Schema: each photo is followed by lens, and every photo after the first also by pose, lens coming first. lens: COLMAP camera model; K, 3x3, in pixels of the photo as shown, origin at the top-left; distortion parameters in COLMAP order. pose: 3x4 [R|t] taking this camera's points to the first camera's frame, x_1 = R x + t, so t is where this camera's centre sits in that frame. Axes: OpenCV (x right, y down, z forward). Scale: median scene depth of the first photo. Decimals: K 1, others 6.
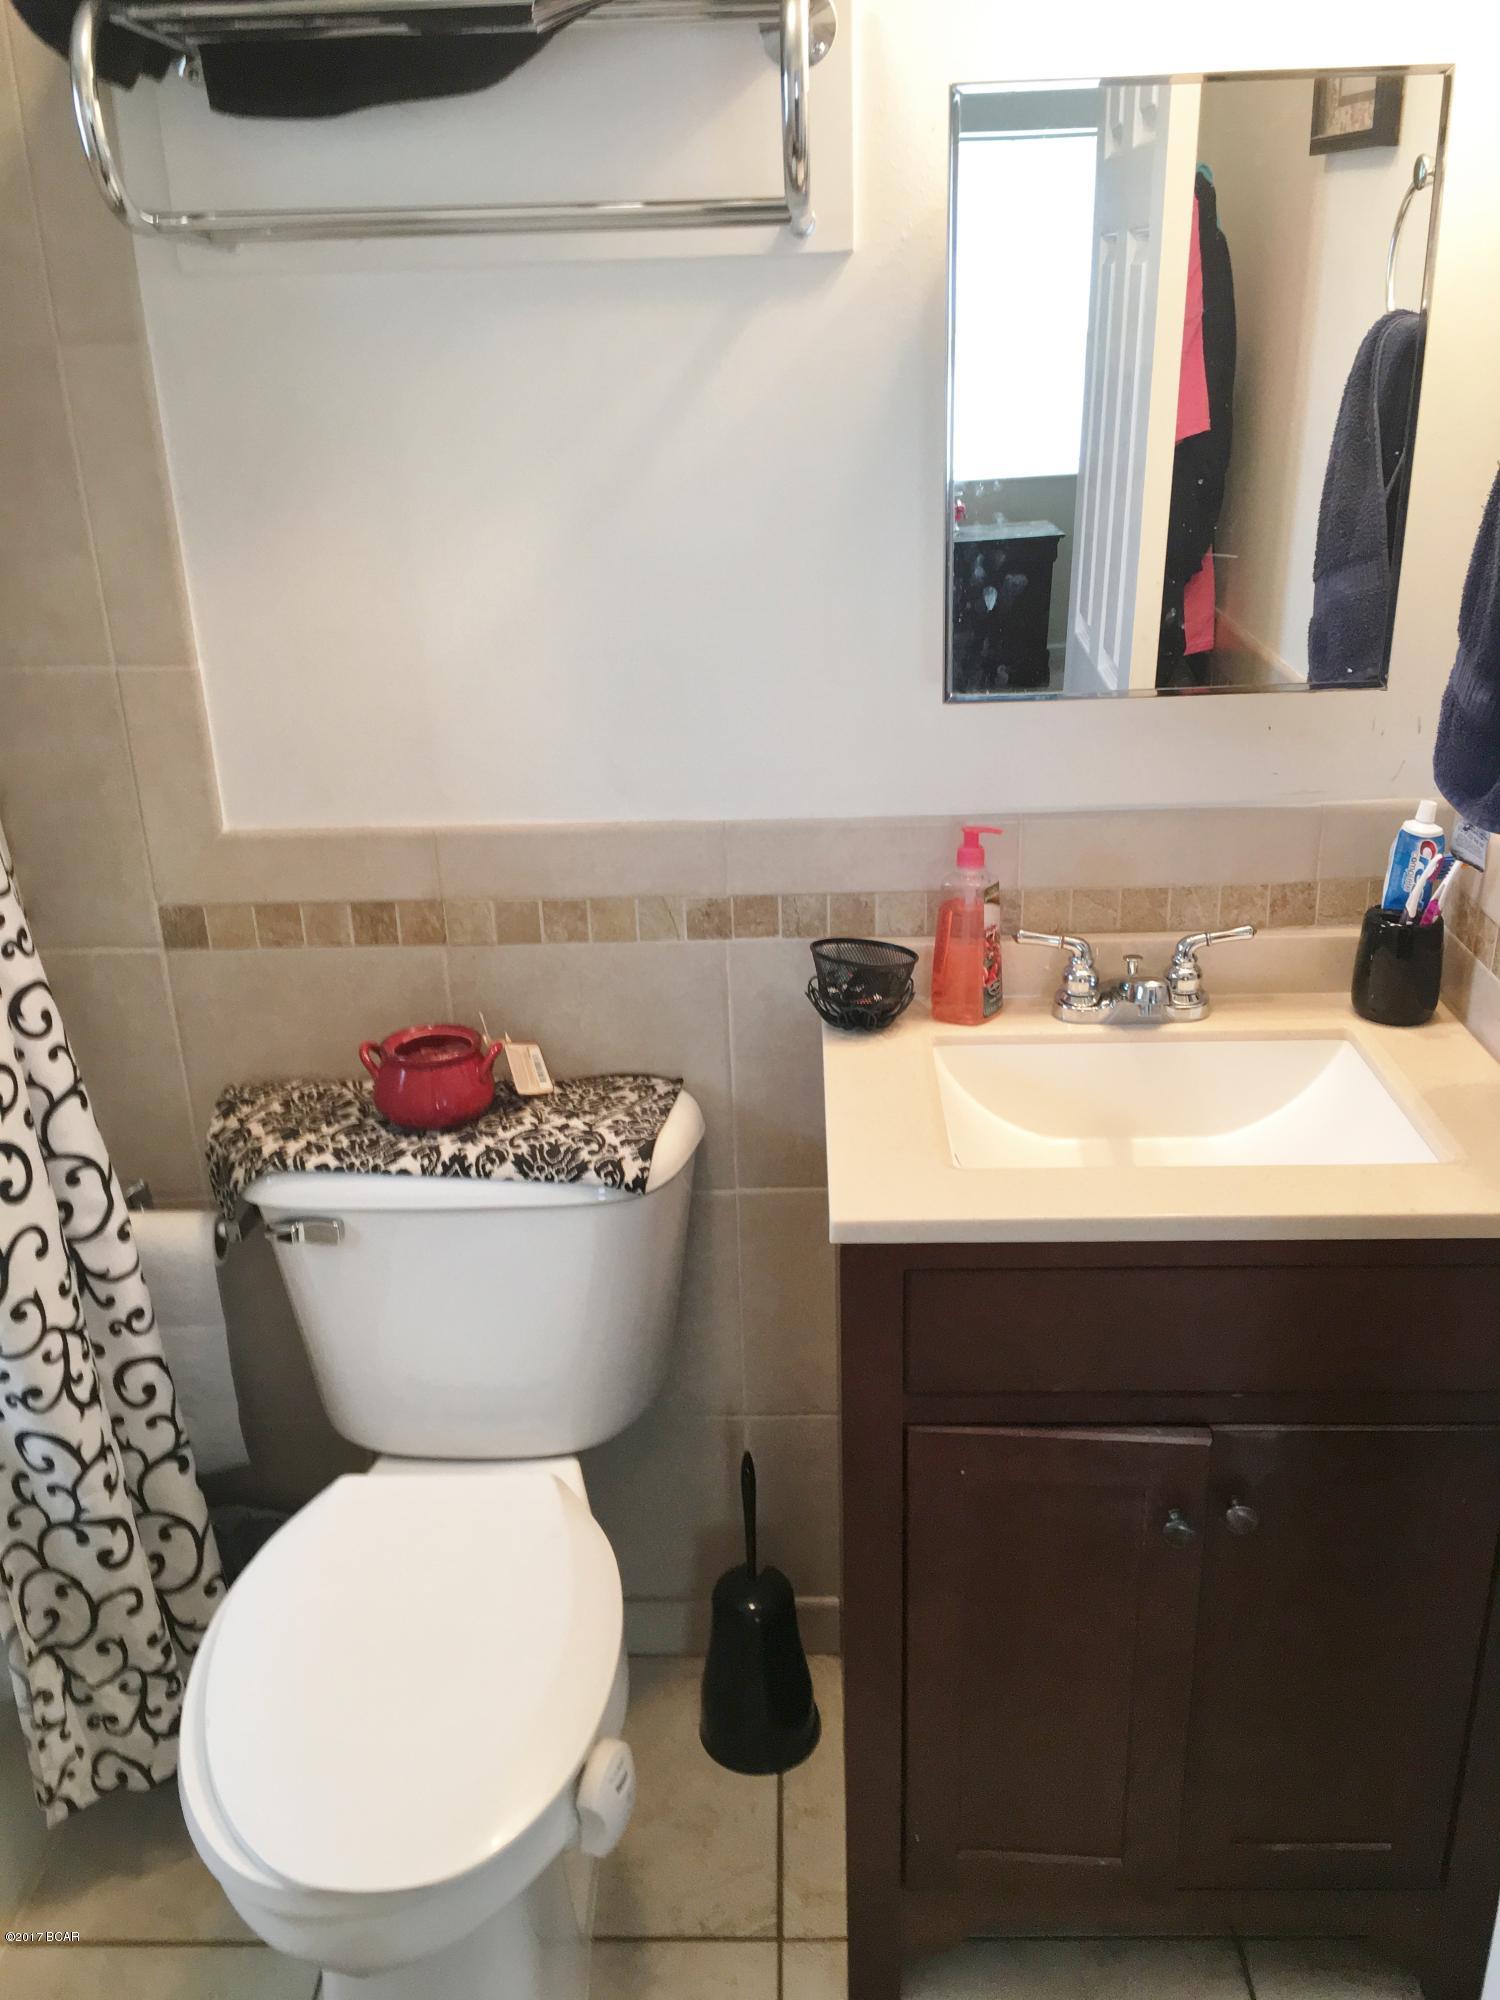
lens RADIAL K [[1696.6, 0, 736.1], [0, 1696.6, 1001.9], [0, 0, 1]] dist [0.077108, -0.104197]
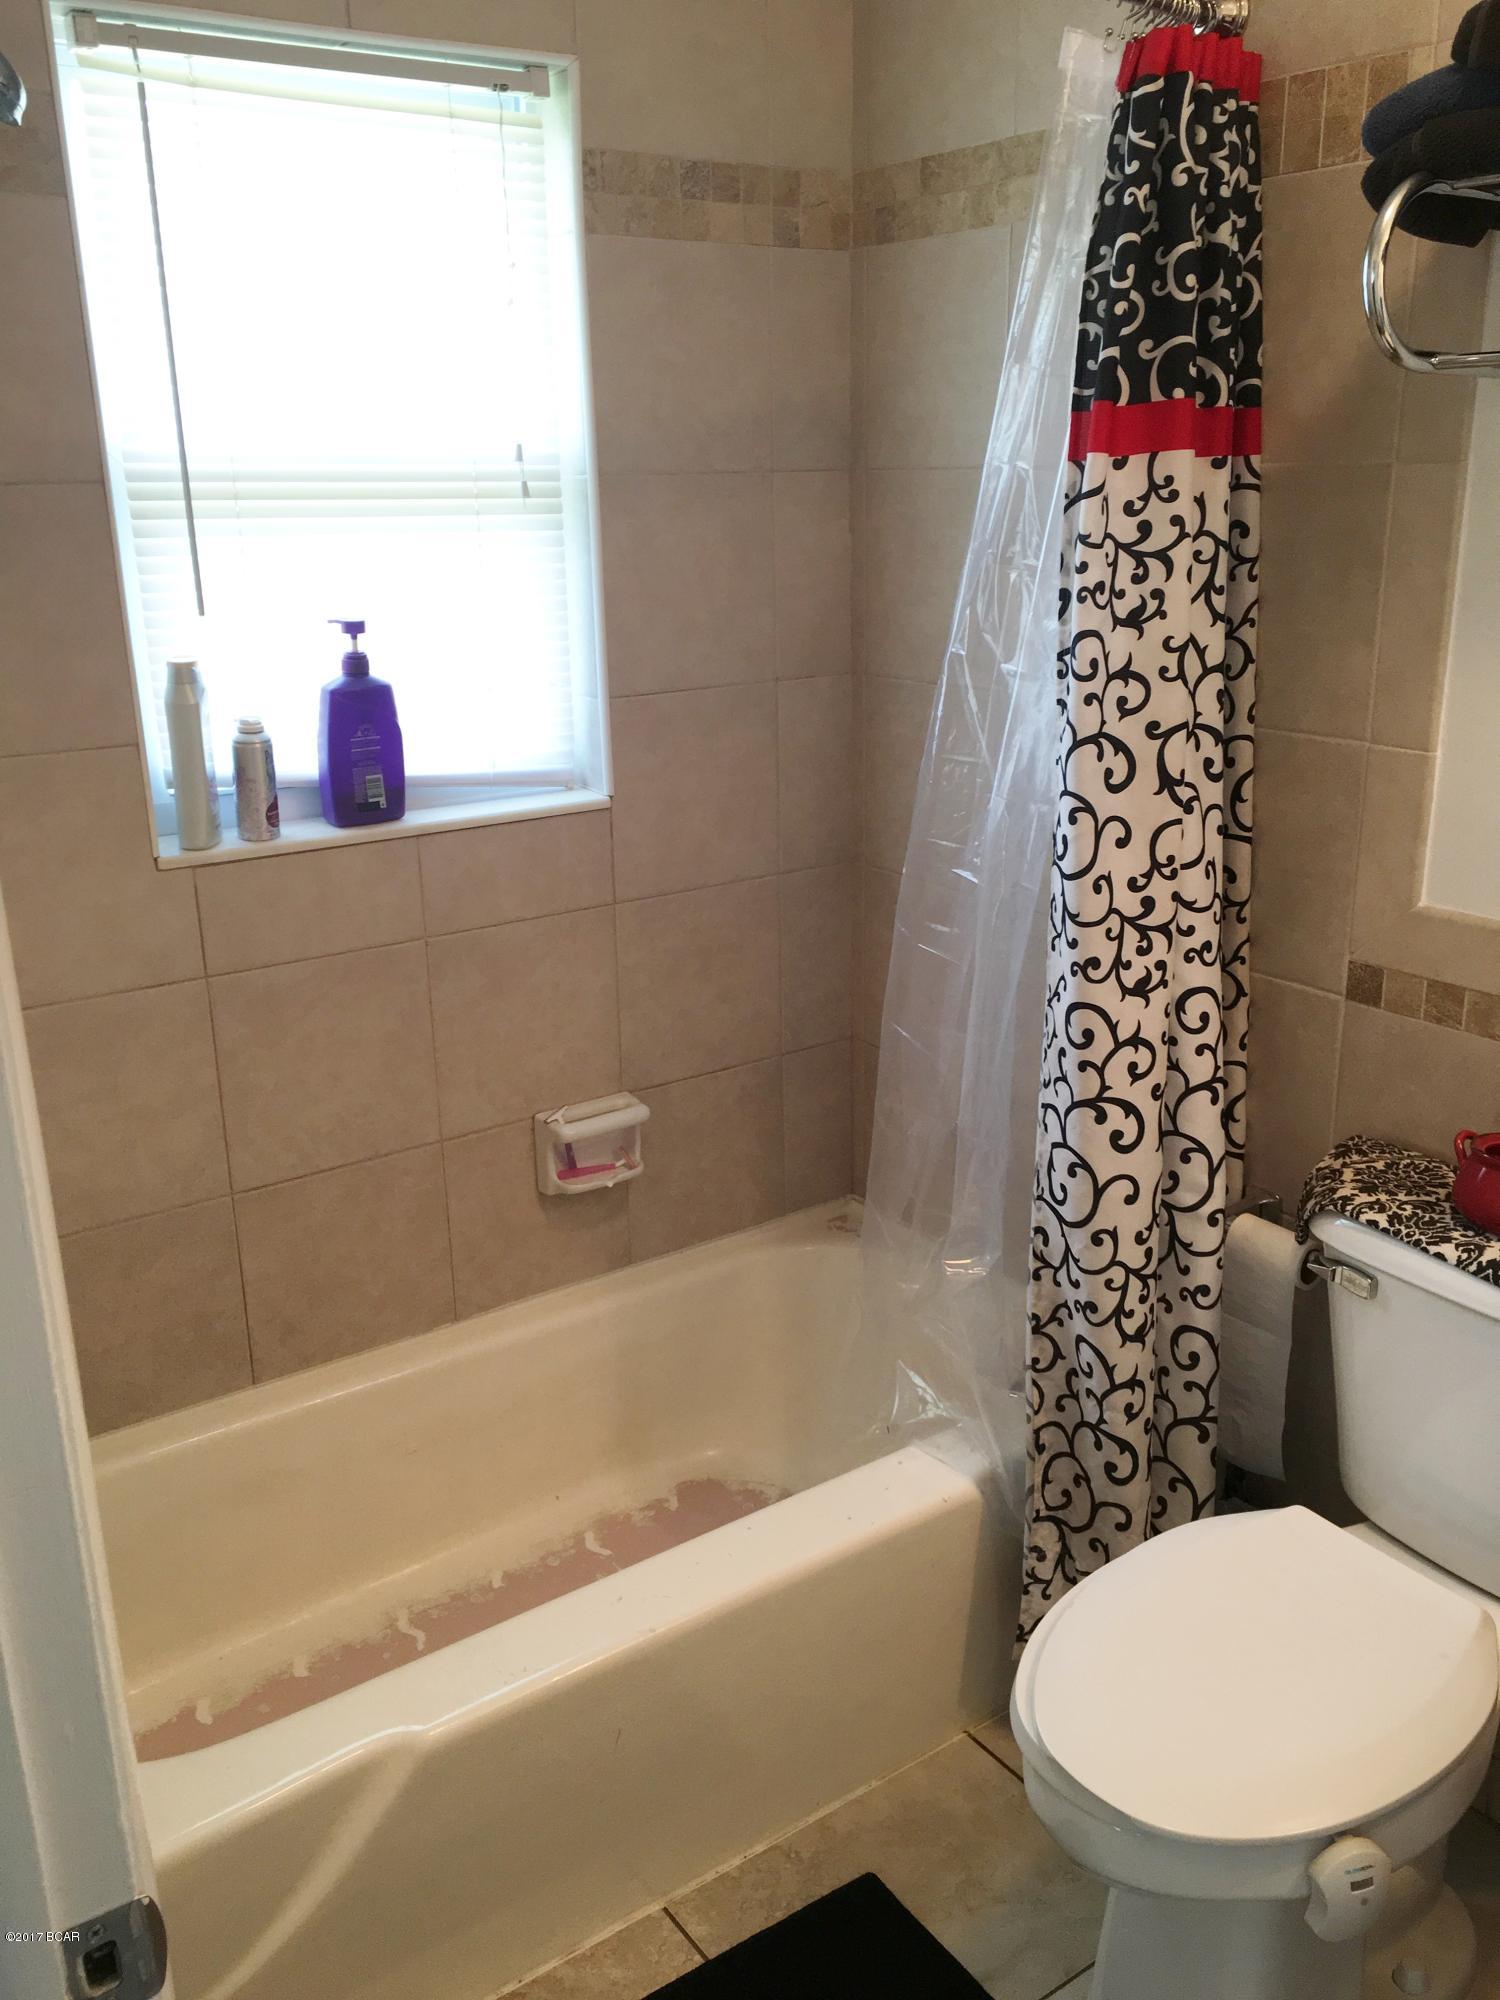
lens RADIAL K [[1696.6, 0, 736.1], [0, 1696.6, 1001.9], [0, 0, 1]] dist [0.077108, -0.104197]
pose [[0.604781, 0.264549, -0.751168, 0.277053], [-0.302305, 0.948878, 0.090787, -0.010926], [0.736785, 0.172175, 0.653838, -0.014495]]
